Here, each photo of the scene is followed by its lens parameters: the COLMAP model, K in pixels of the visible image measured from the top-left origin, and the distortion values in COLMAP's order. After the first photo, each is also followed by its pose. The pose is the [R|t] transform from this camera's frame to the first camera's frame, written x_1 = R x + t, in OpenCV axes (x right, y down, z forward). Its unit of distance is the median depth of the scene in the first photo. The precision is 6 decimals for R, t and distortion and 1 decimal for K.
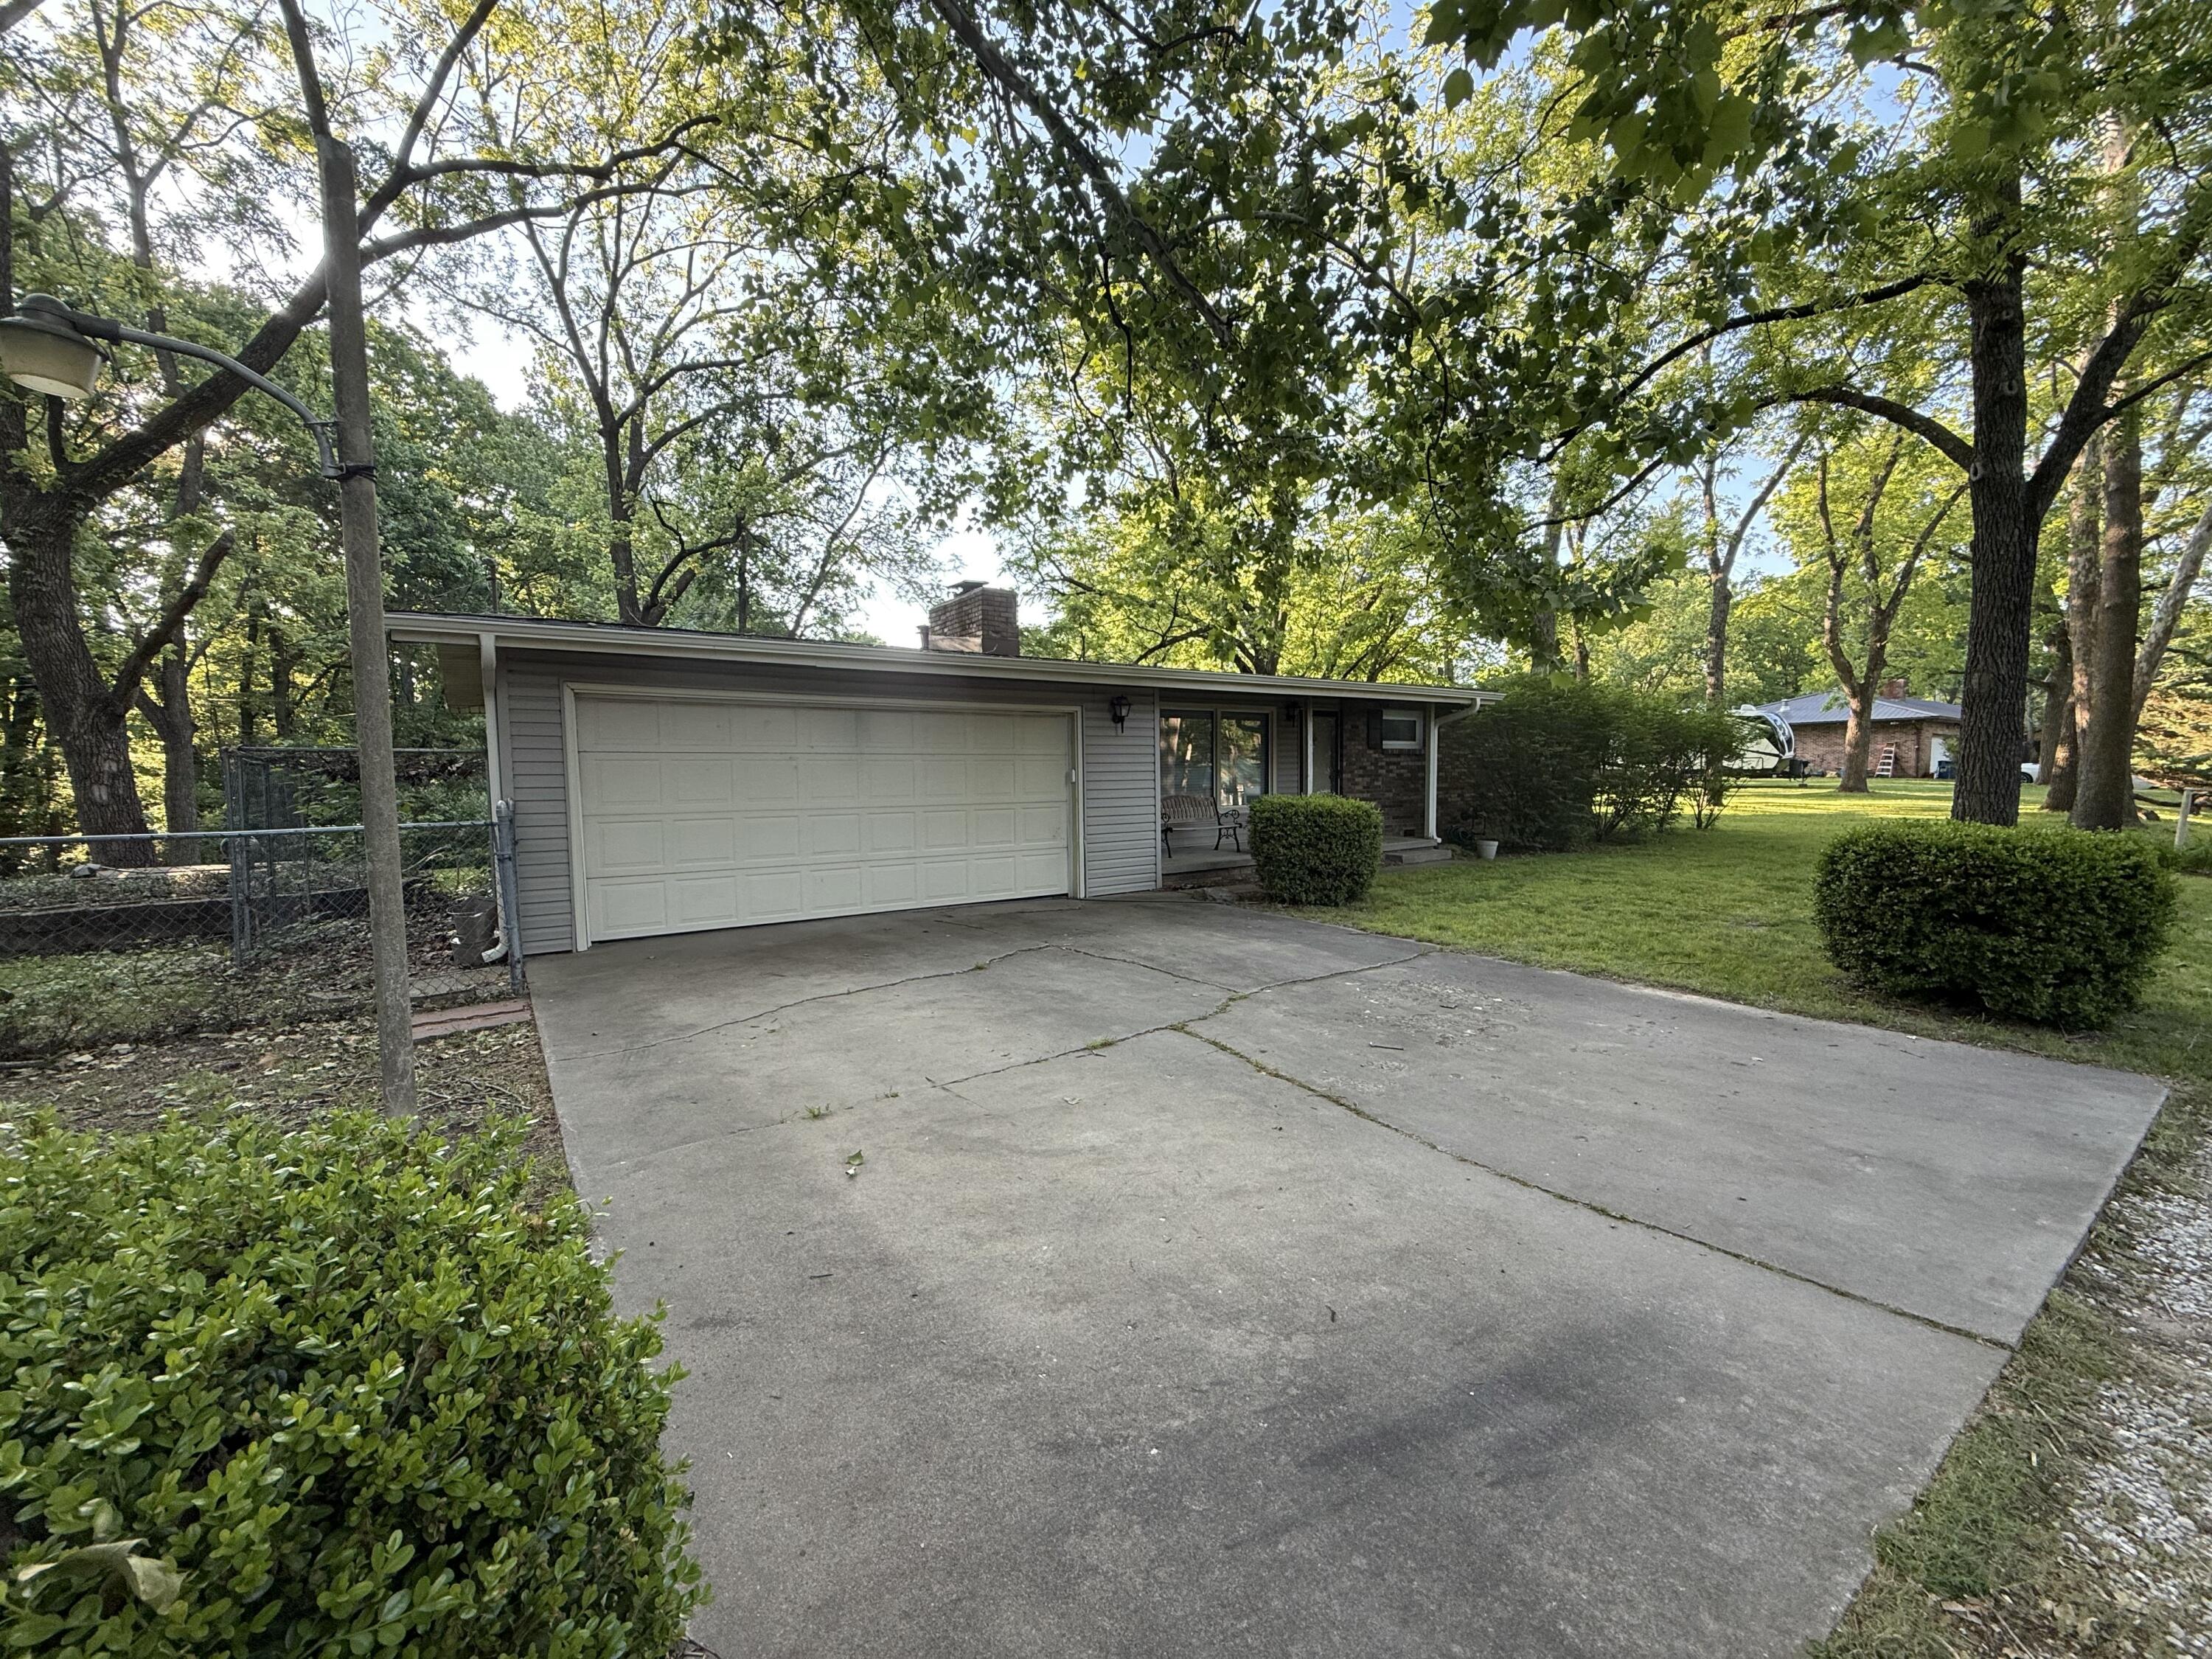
lens RADIAL K [[874.6, 0, 1106.0], [0, 874.6, 829.5], [0, 0, 1]] dist [-0.001273, -0.000441]
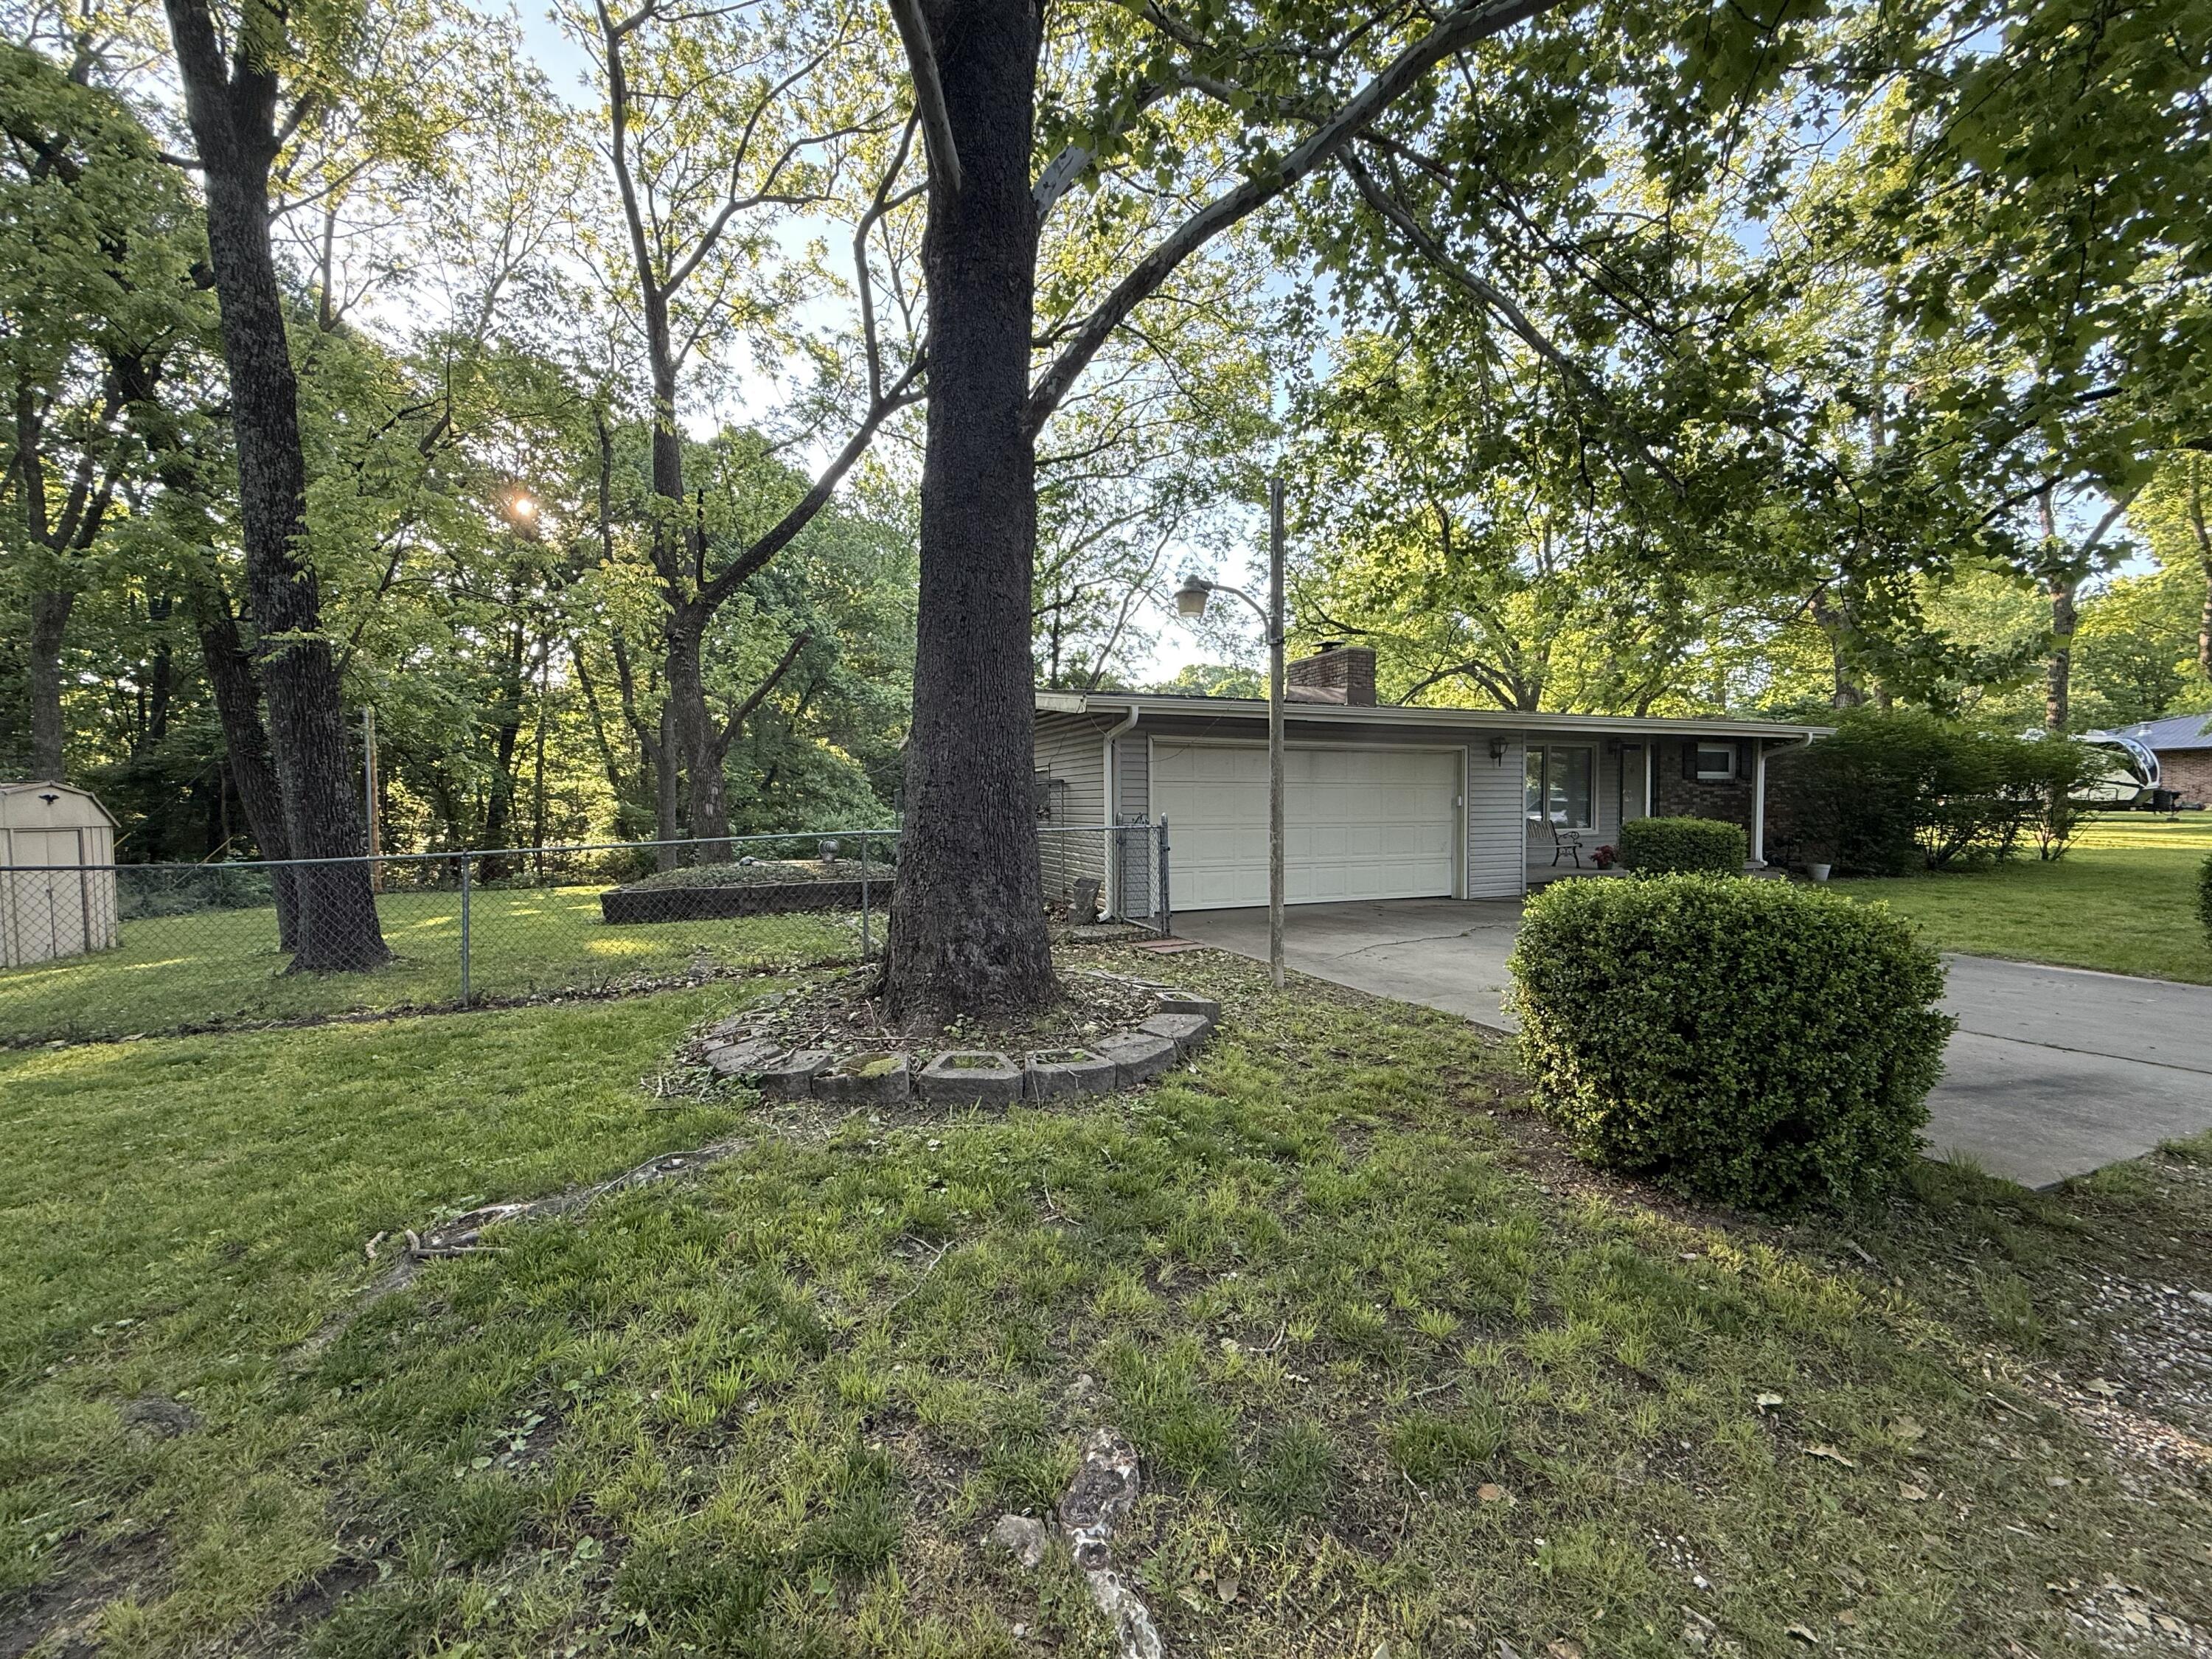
lens RADIAL K [[874.6, 0, 1106.0], [0, 874.6, 829.5], [0, 0, 1]] dist [-0.001273, -0.000441]
pose [[0.977746, 0.012447, -0.209425, -0.102748], [-0.019315, 0.999339, -0.030783, 0.010545], [0.208903, 0.034143, 0.977340, -0.123556]]
